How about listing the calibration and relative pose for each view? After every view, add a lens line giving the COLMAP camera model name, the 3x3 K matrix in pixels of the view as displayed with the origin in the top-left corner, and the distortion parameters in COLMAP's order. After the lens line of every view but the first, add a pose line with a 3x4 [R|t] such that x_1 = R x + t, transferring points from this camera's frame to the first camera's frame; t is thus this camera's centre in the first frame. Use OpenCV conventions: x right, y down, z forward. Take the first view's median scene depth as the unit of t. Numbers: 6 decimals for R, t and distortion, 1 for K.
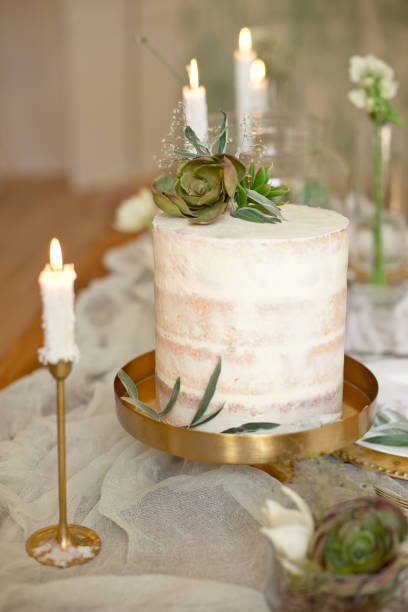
lens RADIAL K [[939.9, 0, 205.3], [0, 939.9, 308.0], [0, 0, 1]] dist [-0.153985, 0.000000]
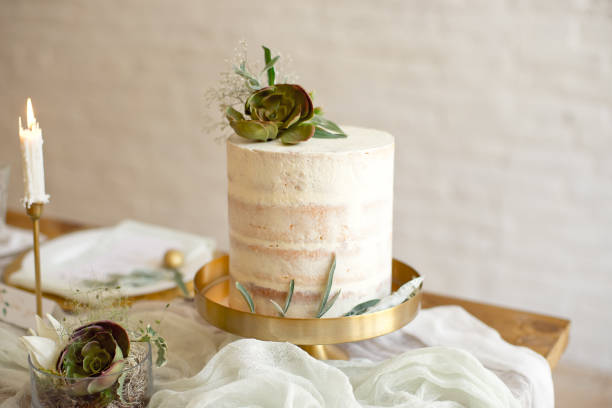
lens RADIAL K [[939.9, 0, 306.0], [0, 939.9, 203.9], [0, 0, 1]] dist [-0.153985, 0.000000]
pose [[0.829749, -0.132028, 0.542296, -0.632581], [0.156876, 0.987618, 0.000417, -0.015195], [-0.535637, 0.084727, 0.840187, 0.028167]]
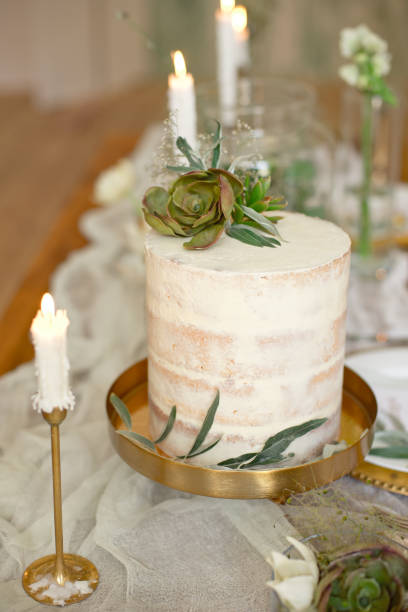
lens RADIAL K [[939.9, 0, 200.7], [0, 939.9, 304.0], [0, 0, 1]] dist [-0.153985, 0.000000]
pose [[0.999494, -0.011987, 0.029461, -0.029202], [0.009002, 0.995002, 0.099447, -0.128834], [-0.030506, -0.099132, 0.994607, 0.049723]]
